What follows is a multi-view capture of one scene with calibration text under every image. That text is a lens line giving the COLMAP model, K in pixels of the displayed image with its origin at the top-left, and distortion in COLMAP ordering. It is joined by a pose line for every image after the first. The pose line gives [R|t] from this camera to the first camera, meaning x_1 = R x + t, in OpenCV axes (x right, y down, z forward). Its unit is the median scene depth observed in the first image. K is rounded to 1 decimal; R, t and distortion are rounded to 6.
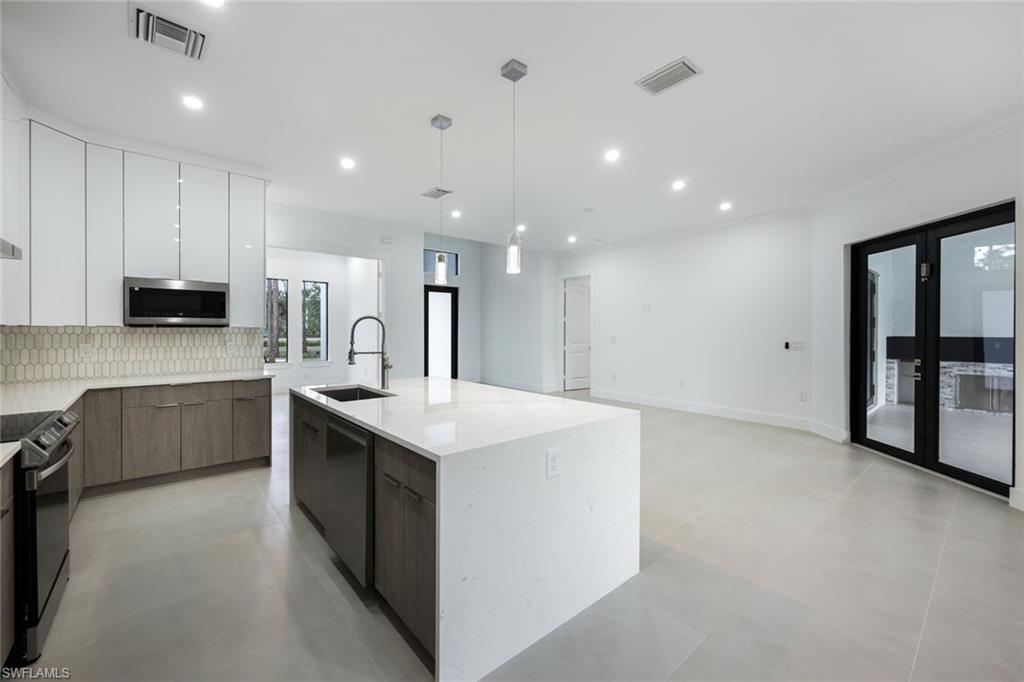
lens RADIAL K [[416.1, 0, 504.0], [0, 416.1, 334.4], [0, 0, 1]] dist [0.007121, -0.001972]
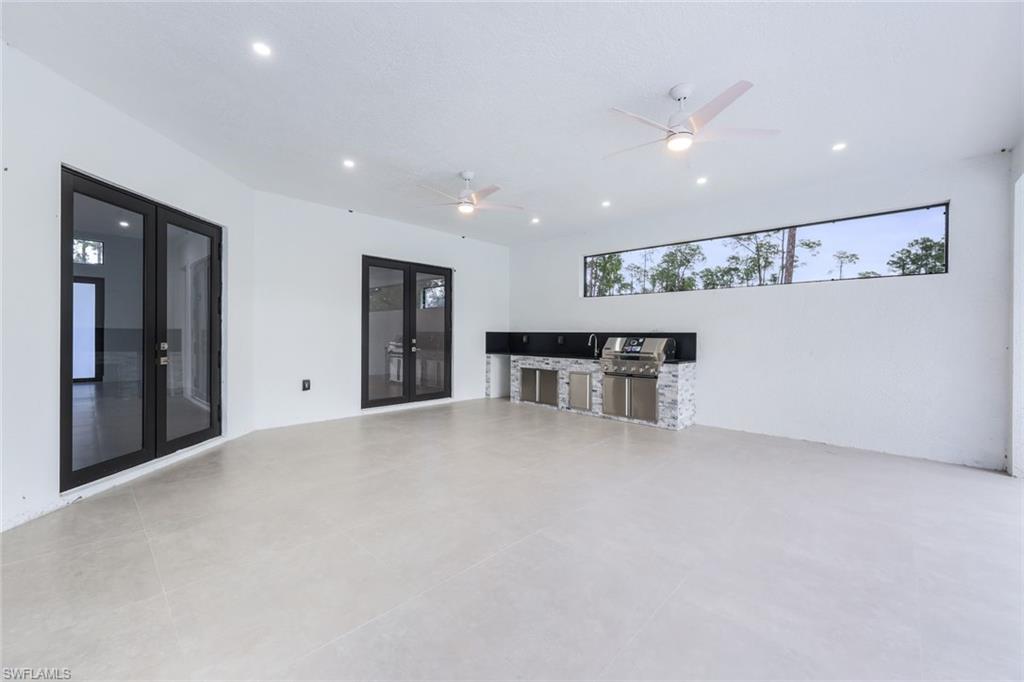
lens RADIAL K [[431.8, 0, 508.9], [0, 431.8, 337.5], [0, 0, 1]] dist [0.000807, 0.000796]
pose [[0.995787, 0.003817, 0.091616, 1.039110], [-0.003804, 0.999993, -0.000324, 0.023200], [-0.091617, -0.000026, 0.995794, -0.061128]]
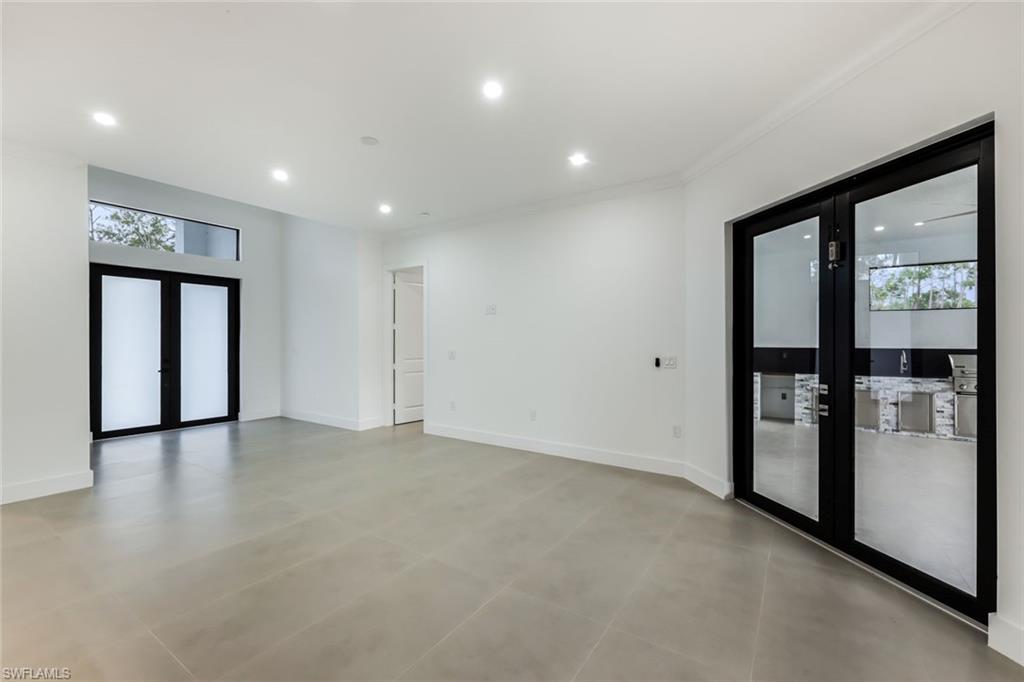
lens RADIAL K [[431.8, 0, 526.5], [0, 431.8, 345.0], [0, 0, 1]] dist [0.000807, 0.000796]
pose [[0.955389, -0.004758, 0.295312, 0.190614], [0.005353, 0.999985, -0.001207, -0.003587], [-0.295302, 0.002734, 0.955400, 0.279092]]
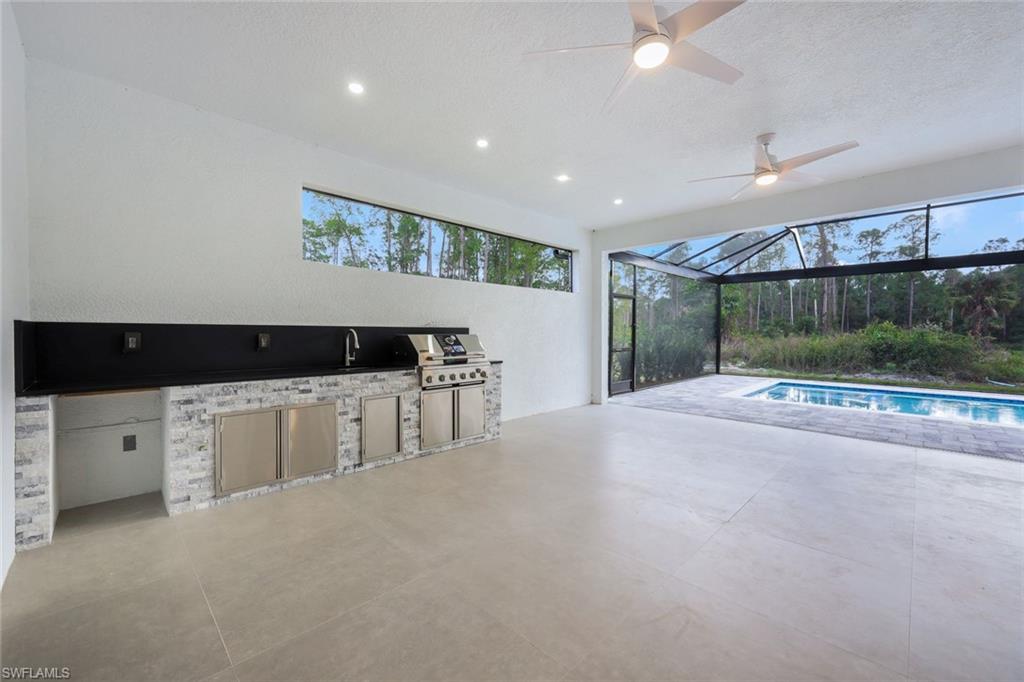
lens RADIAL K [[416.1, 0, 508.3], [0, 416.1, 336.1], [0, 0, 1]] dist [0.007121, -0.001972]
pose [[-0.078353, -0.019419, 0.996737, 0.715530], [0.000198, 0.999810, 0.019495, 0.012006], [-0.996926, 0.001724, -0.078334, 0.813269]]
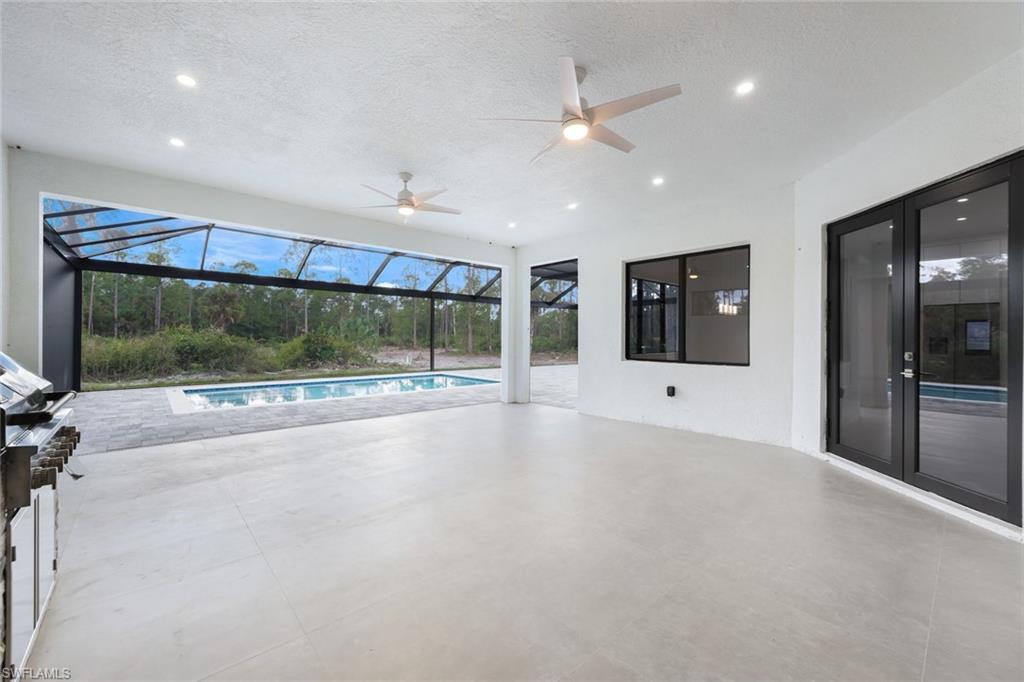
lens RADIAL K [[416.1, 0, 508.1], [0, 416.1, 337.0], [0, 0, 1]] dist [0.007121, -0.001972]
pose [[-0.999845, -0.016367, -0.006542, 1.065262], [-0.016374, 0.999865, 0.001033, 0.015245], [0.006524, 0.001140, -0.999978, 1.089574]]
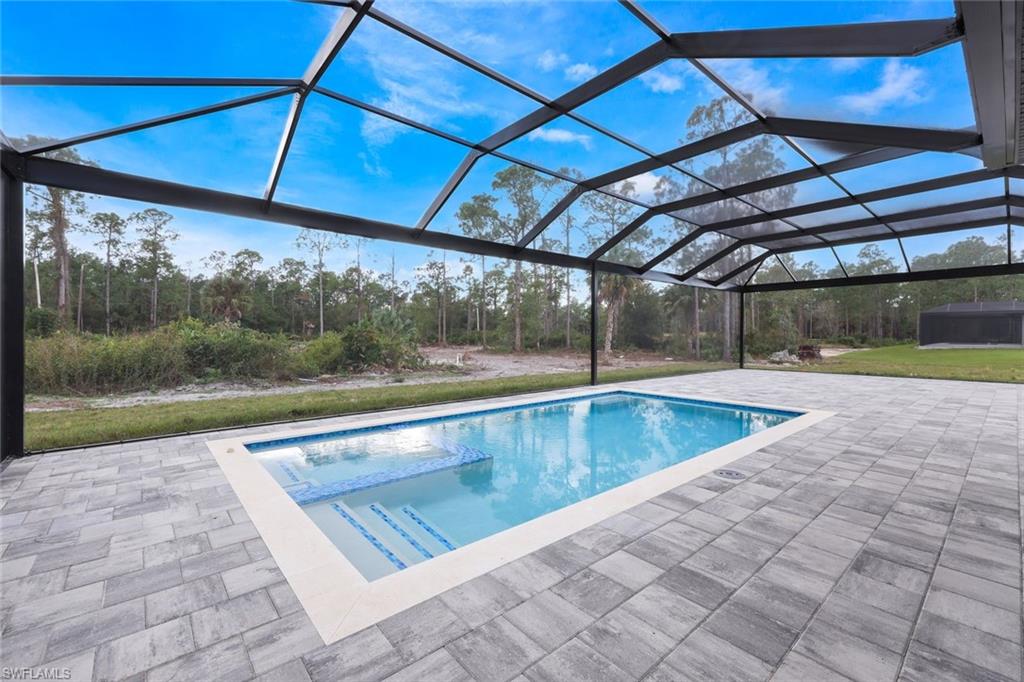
lens RADIAL K [[431.8, 0, 506.0], [0, 431.8, 335.5], [0, 0, 1]] dist [0.000807, 0.000796]
pose [[-0.999917, -0.012284, 0.003831, 1.713284], [-0.012252, 0.999889, 0.008489, 0.029579], [-0.003935, 0.008442, -0.999957, 0.376335]]
